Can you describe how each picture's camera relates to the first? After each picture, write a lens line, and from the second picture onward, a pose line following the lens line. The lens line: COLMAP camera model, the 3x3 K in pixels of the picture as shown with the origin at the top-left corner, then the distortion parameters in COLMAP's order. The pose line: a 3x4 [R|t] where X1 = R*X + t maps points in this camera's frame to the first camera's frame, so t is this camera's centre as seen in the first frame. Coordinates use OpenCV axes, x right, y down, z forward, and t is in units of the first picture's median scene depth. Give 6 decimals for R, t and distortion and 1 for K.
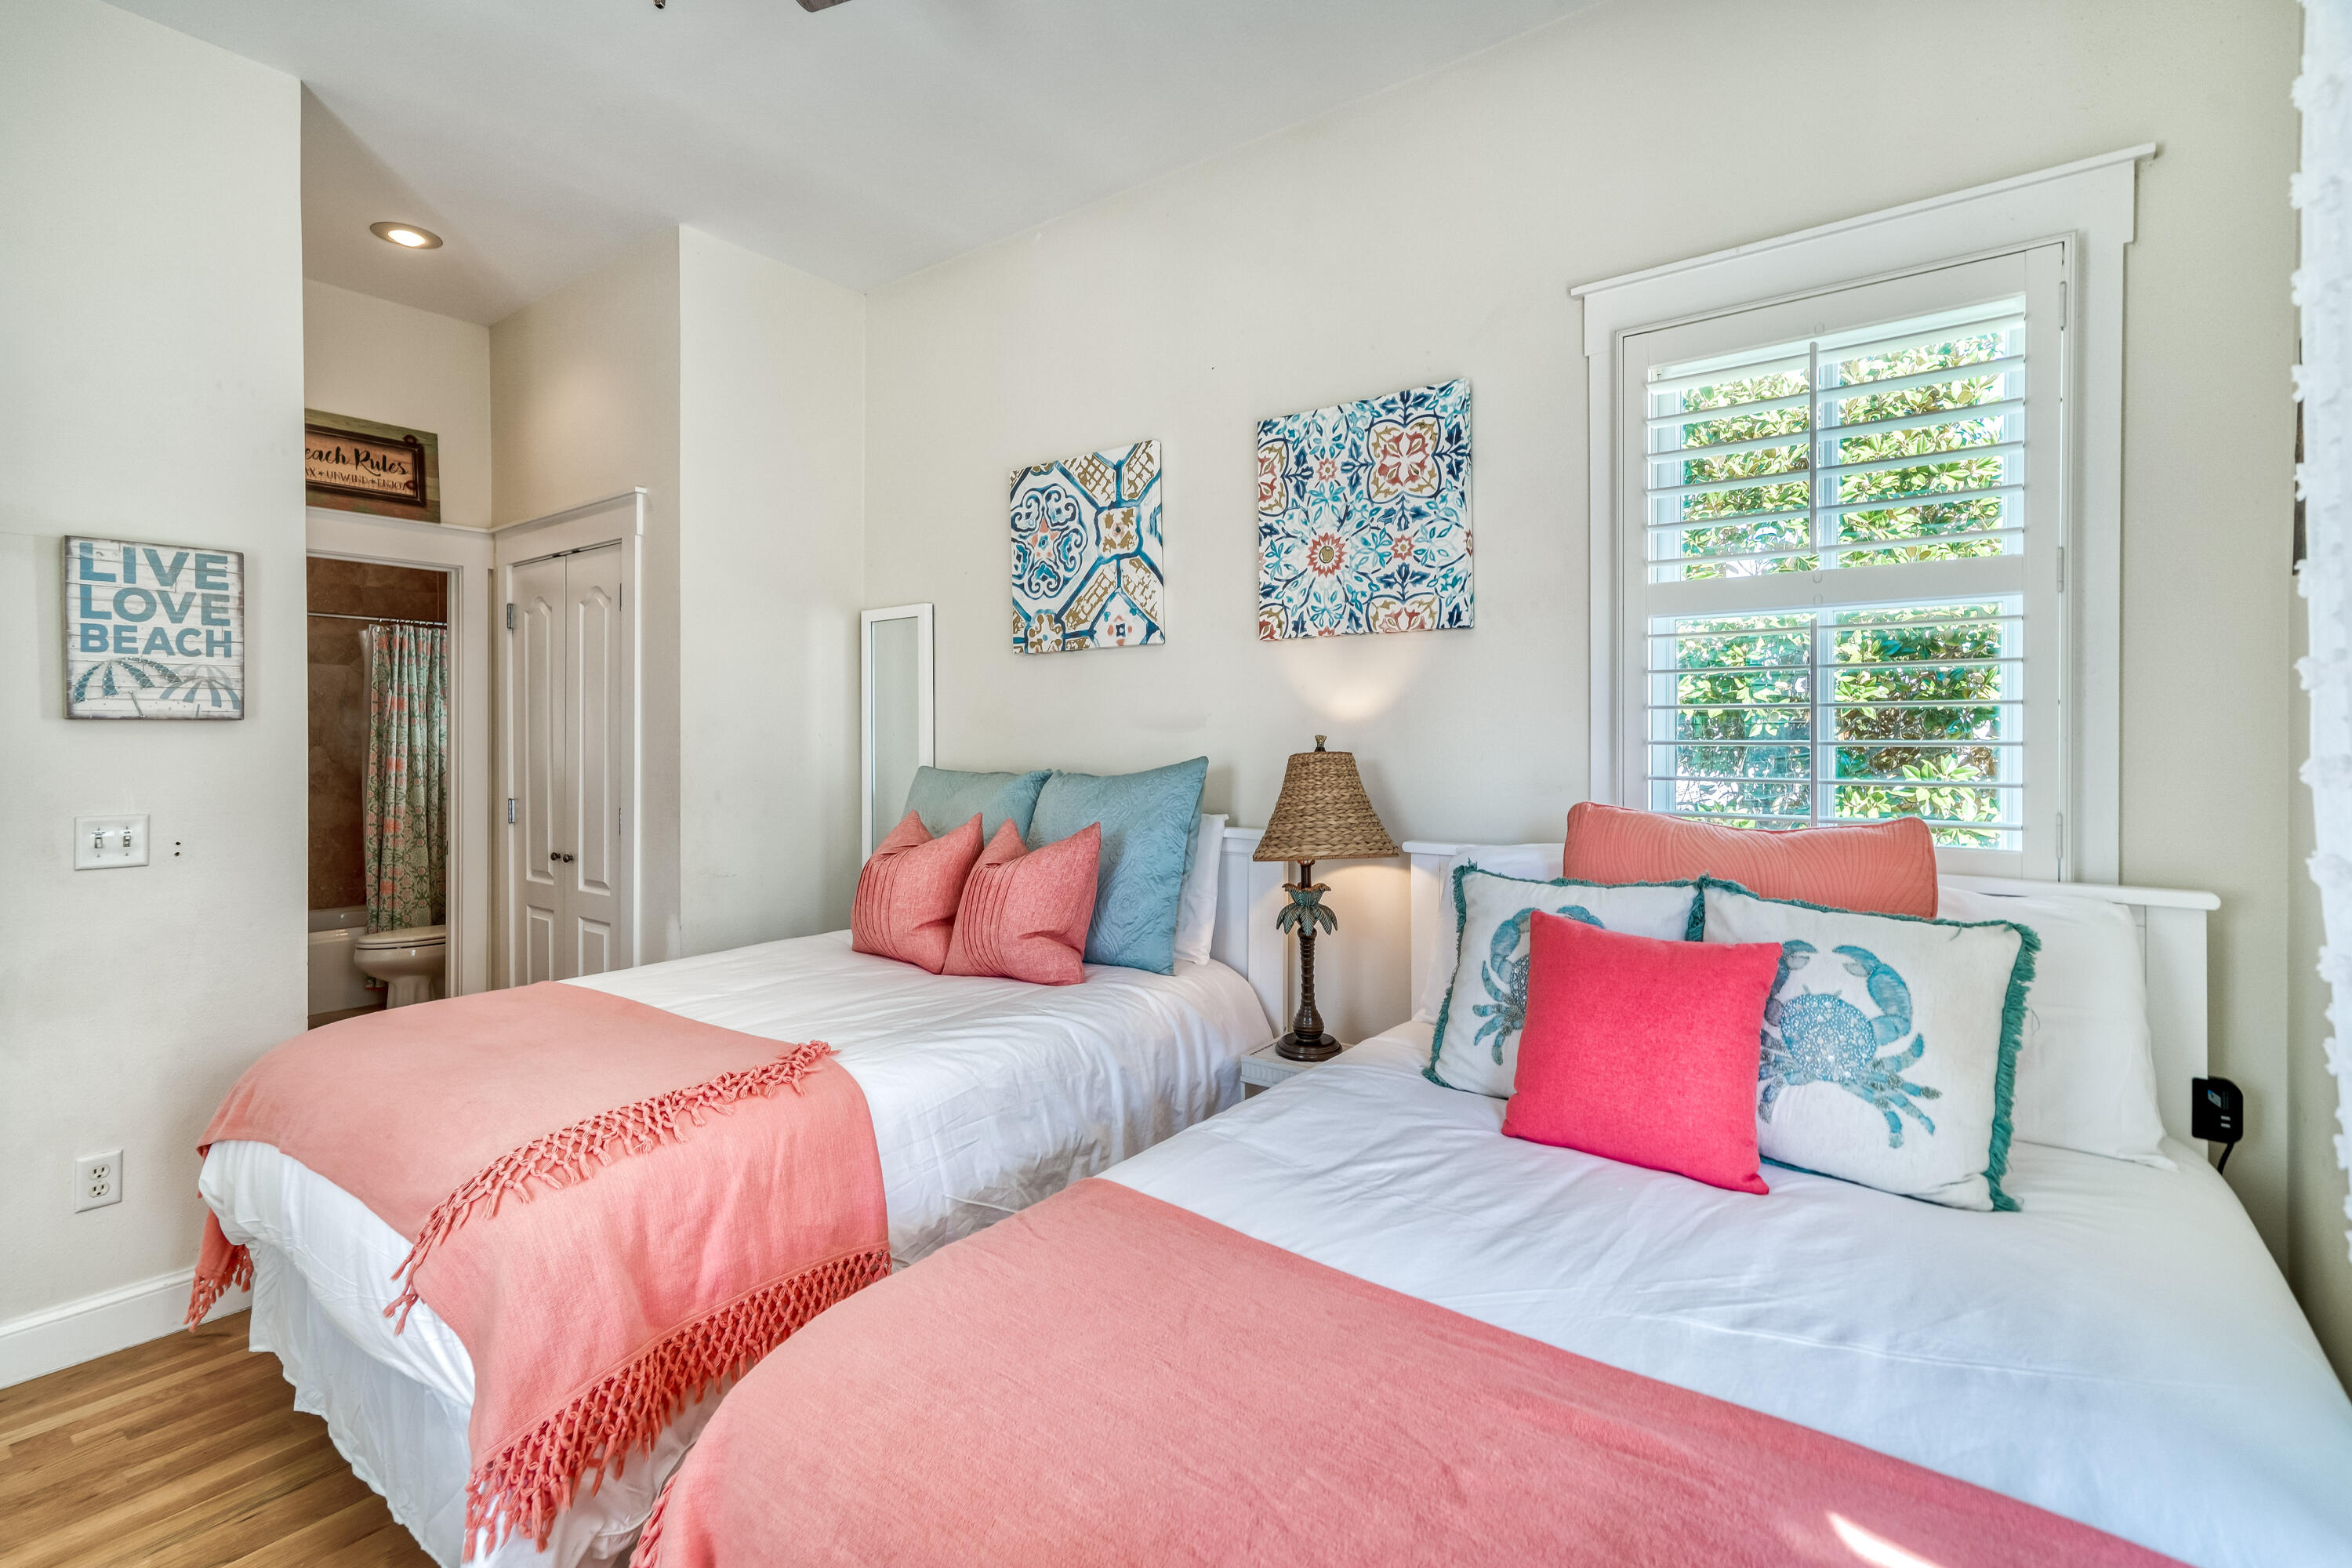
lens RADIAL K [[1095.9, 0, 1140.8], [0, 1095.9, 738.4], [0, 0, 1]] dist [-0.005855, 0.014121]
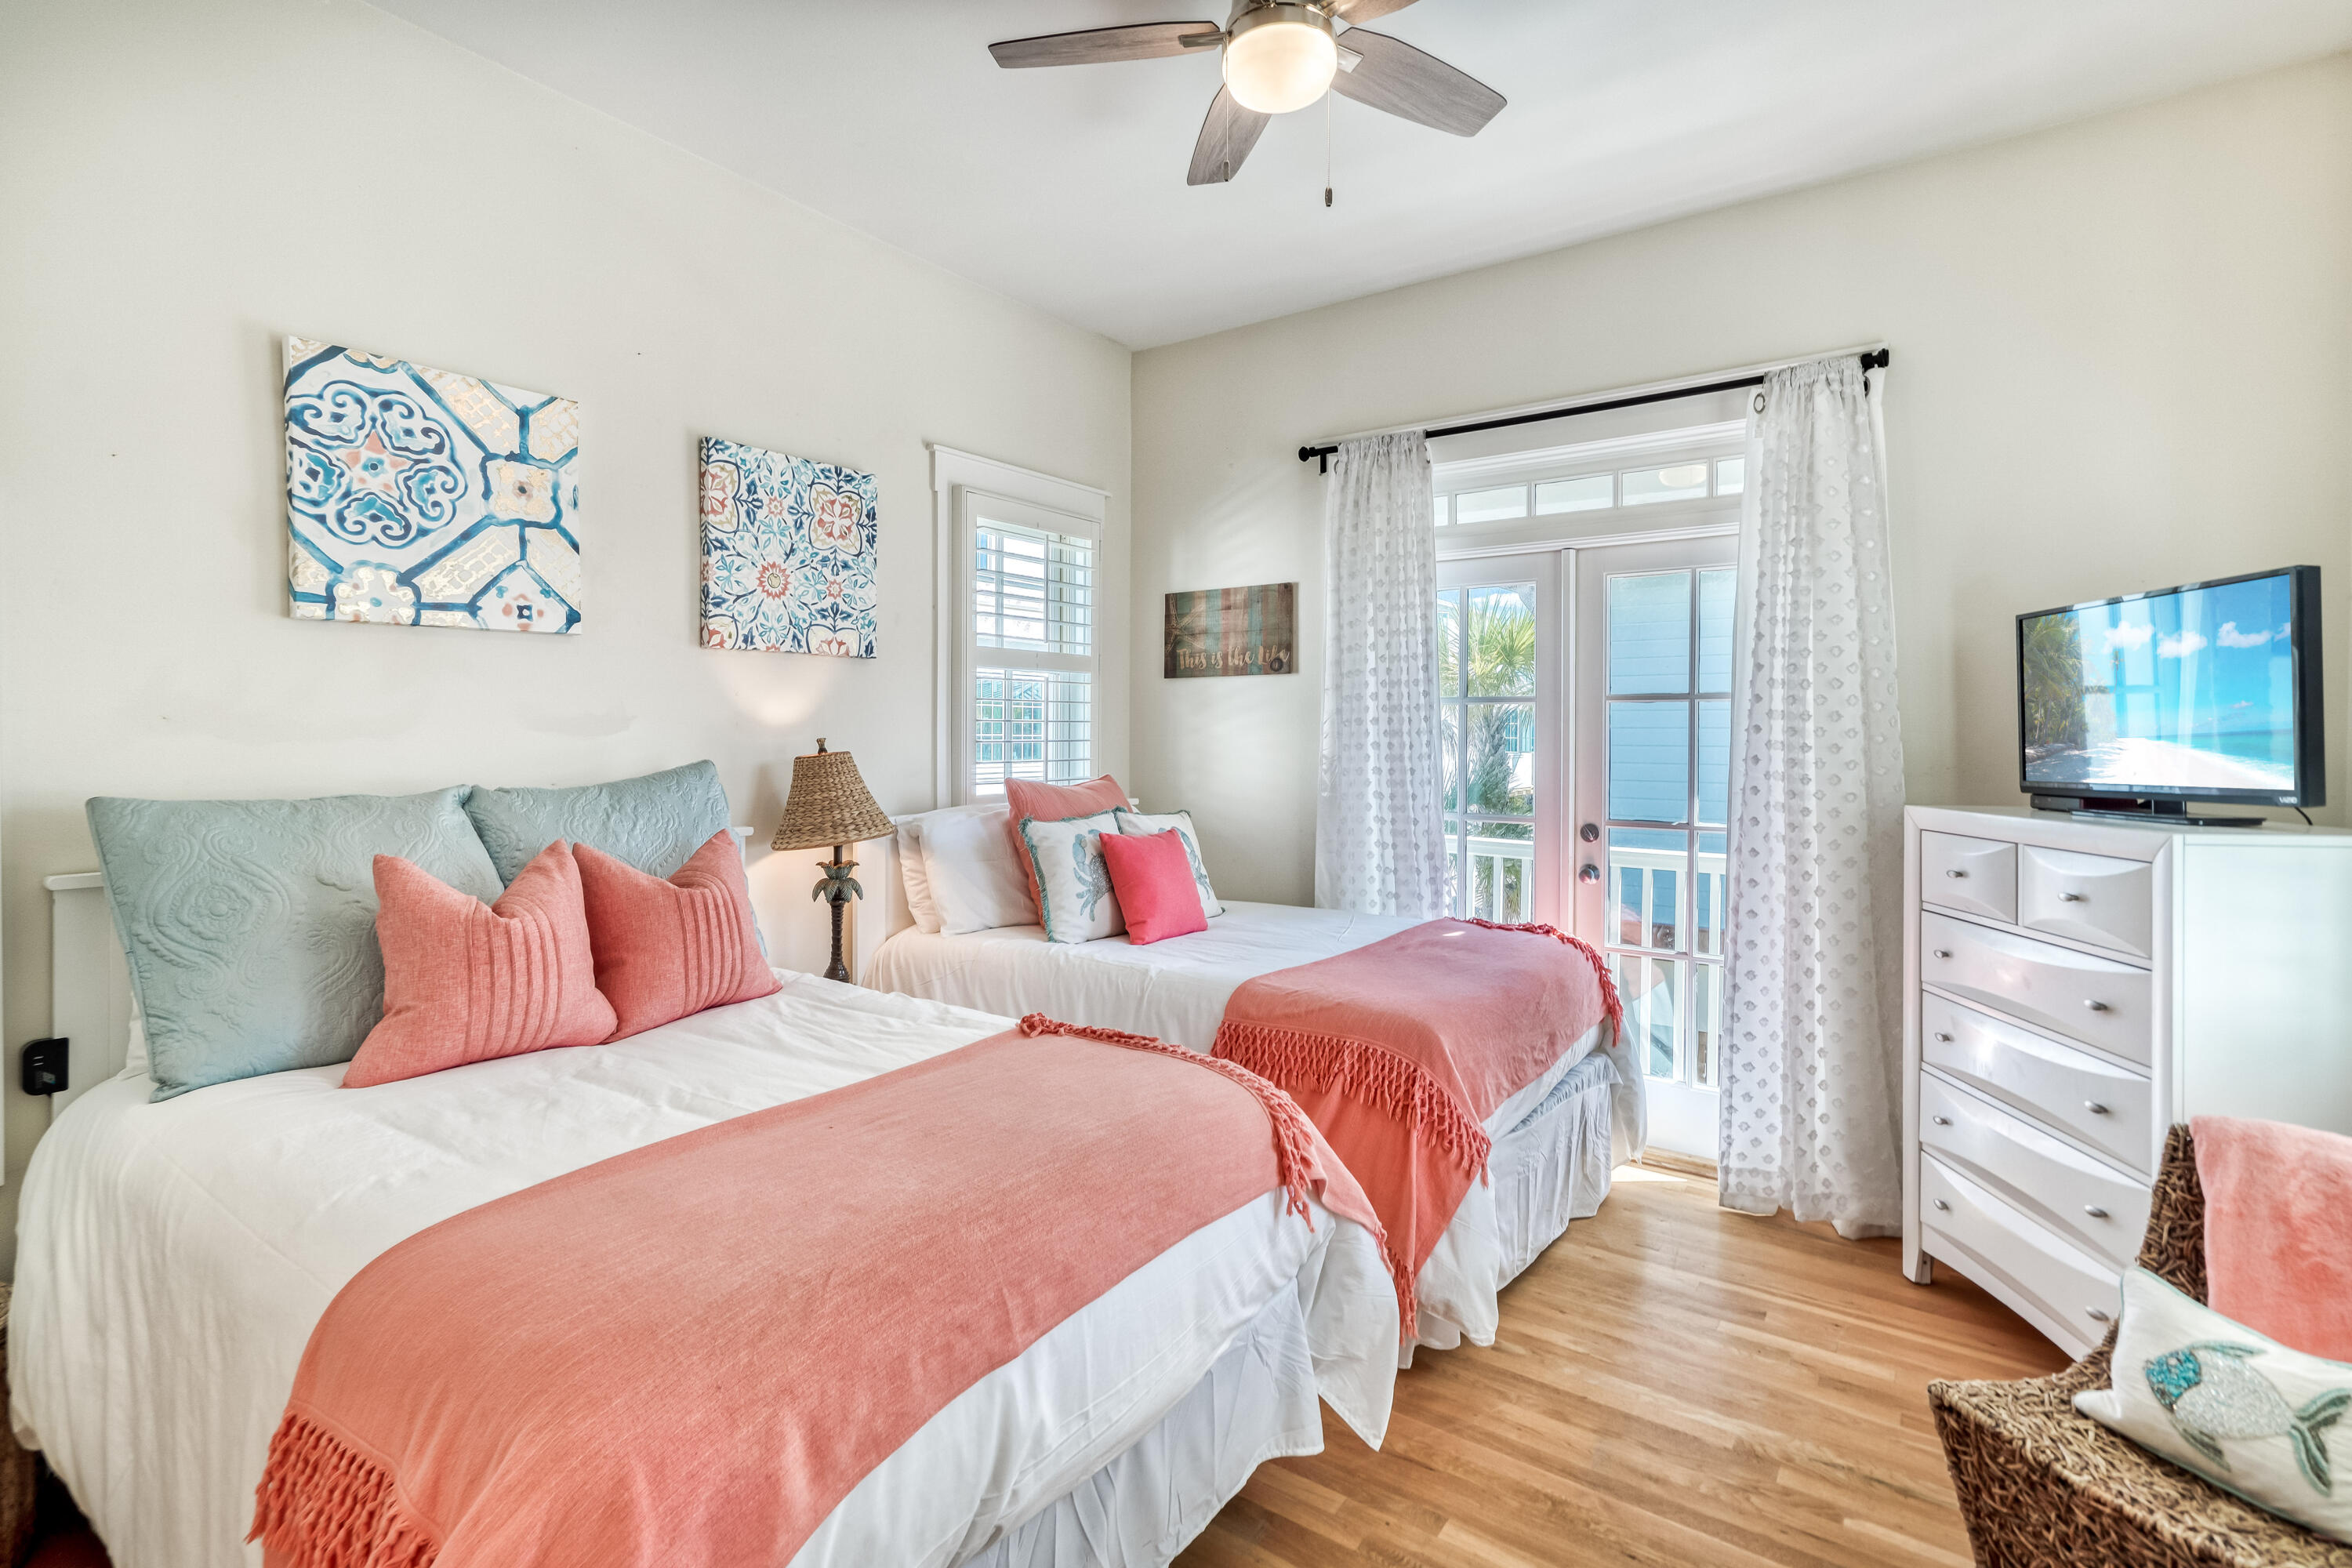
lens RADIAL K [[1095.9, 0, 1140.8], [0, 1095.9, 738.4], [0, 0, 1]] dist [-0.005855, 0.014121]
pose [[-0.014835, -0.004735, 0.999879, -0.966979], [0.005113, 0.999975, 0.004812, -0.006418], [-0.999877, 0.005184, -0.014810, 0.626731]]
